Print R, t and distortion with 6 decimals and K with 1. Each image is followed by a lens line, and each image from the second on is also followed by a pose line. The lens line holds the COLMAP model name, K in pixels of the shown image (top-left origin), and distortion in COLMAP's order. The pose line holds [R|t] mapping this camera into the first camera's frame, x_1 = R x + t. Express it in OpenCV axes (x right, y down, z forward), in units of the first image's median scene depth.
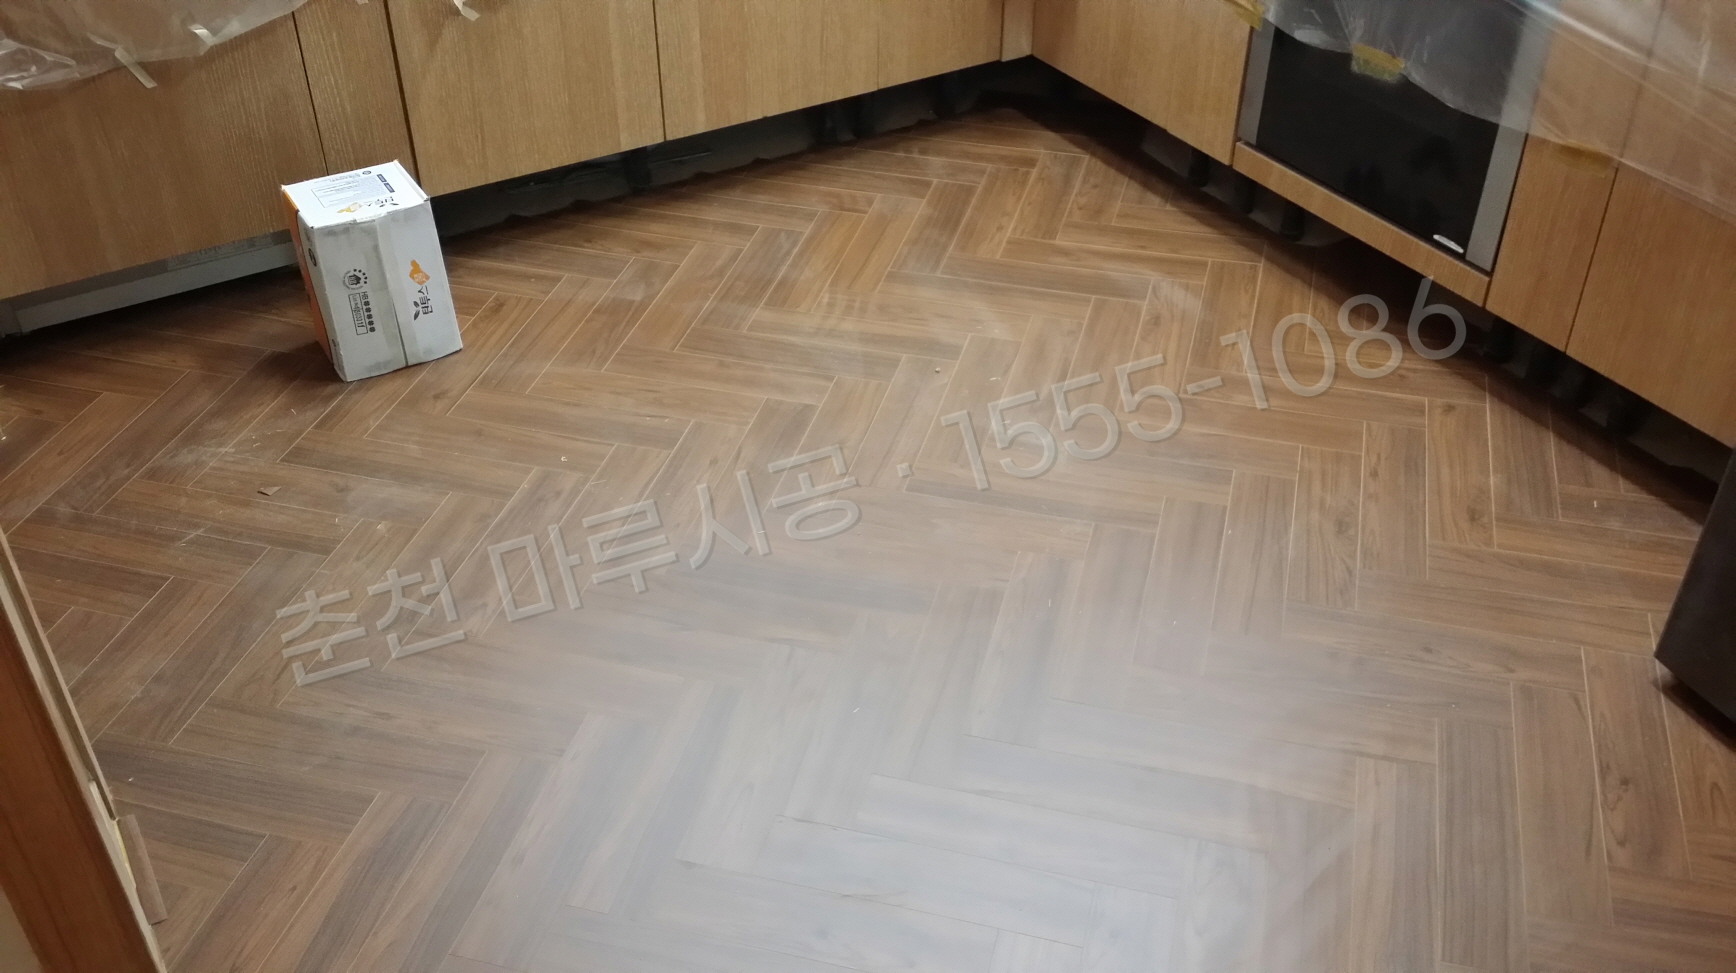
lens RADIAL K [[1624.8, 0, 868.0], [0, 1624.8, 486.5], [0, 0, 1]] dist [0.133767, -0.358884]
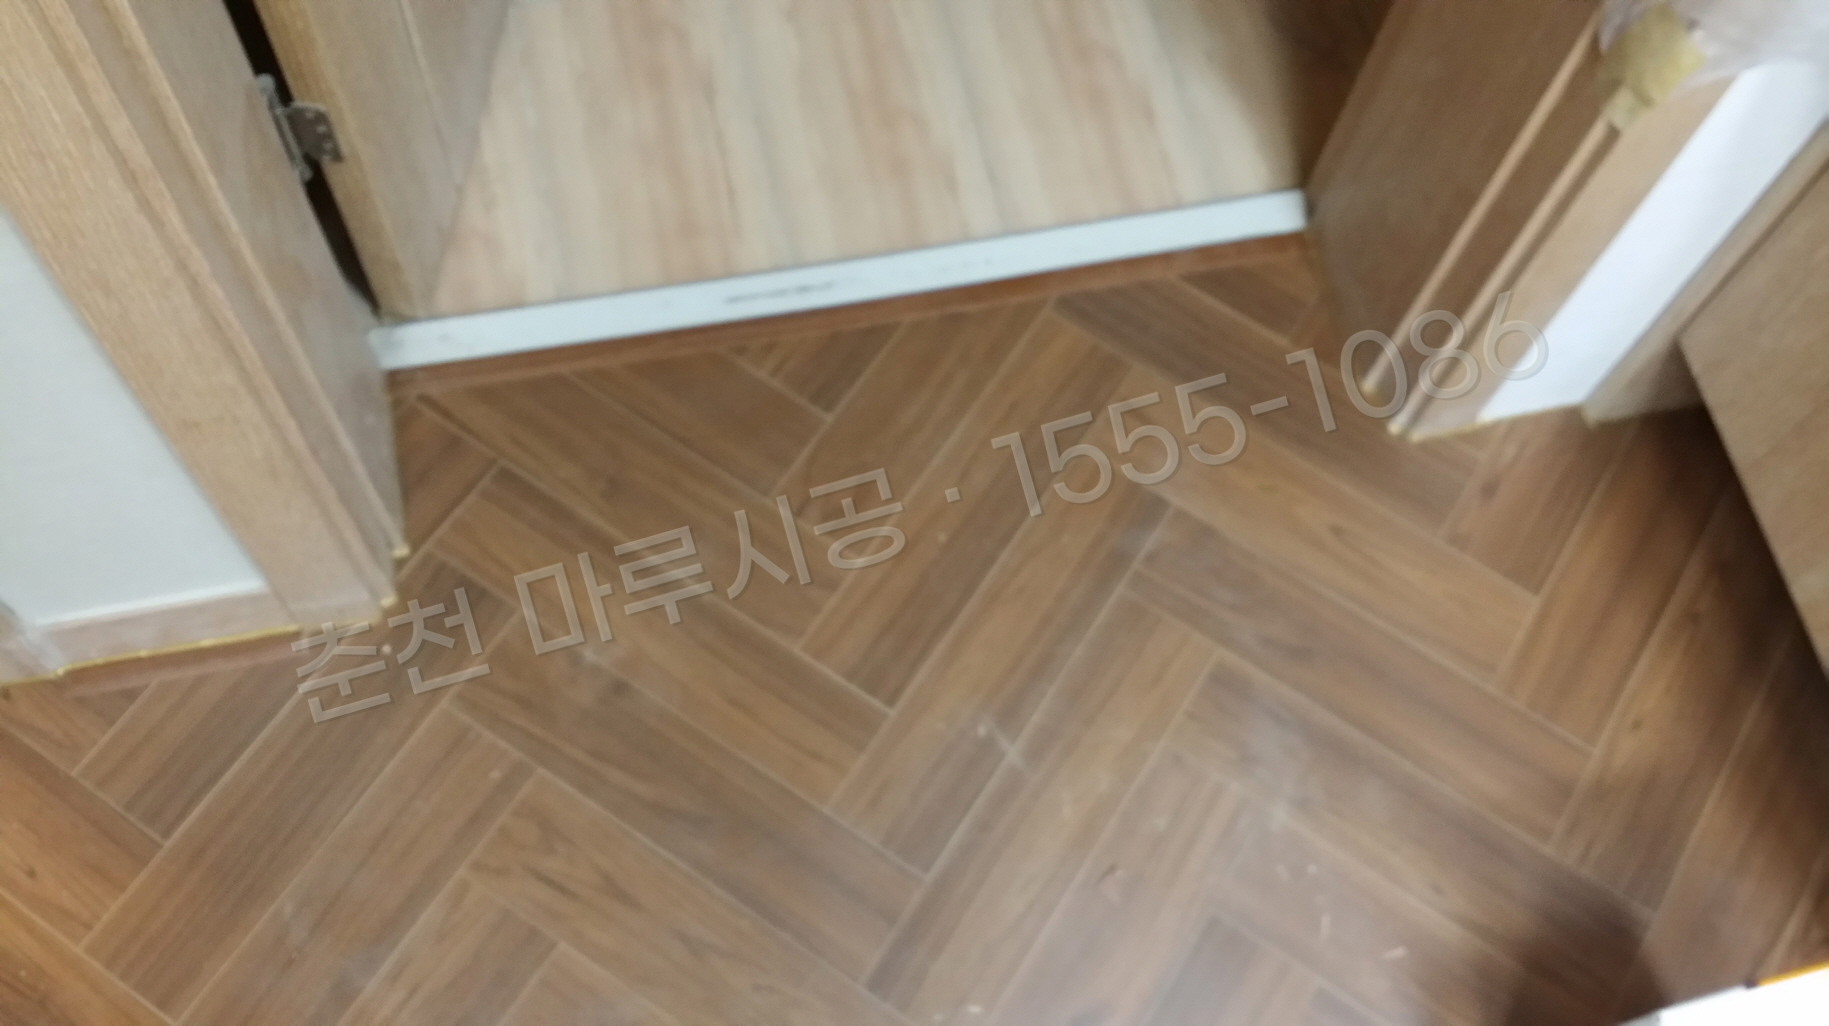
lens RADIAL K [[1711.9, 0, 914.5], [0, 1711.9, 513.0], [0, 0, 1]] dist [0.133767, -0.358884]
pose [[-0.312664, 0.853153, -0.417578, -0.230229], [-0.614492, 0.153555, 0.773835, -0.400988], [0.724321, 0.498549, 0.476245, 0.667975]]
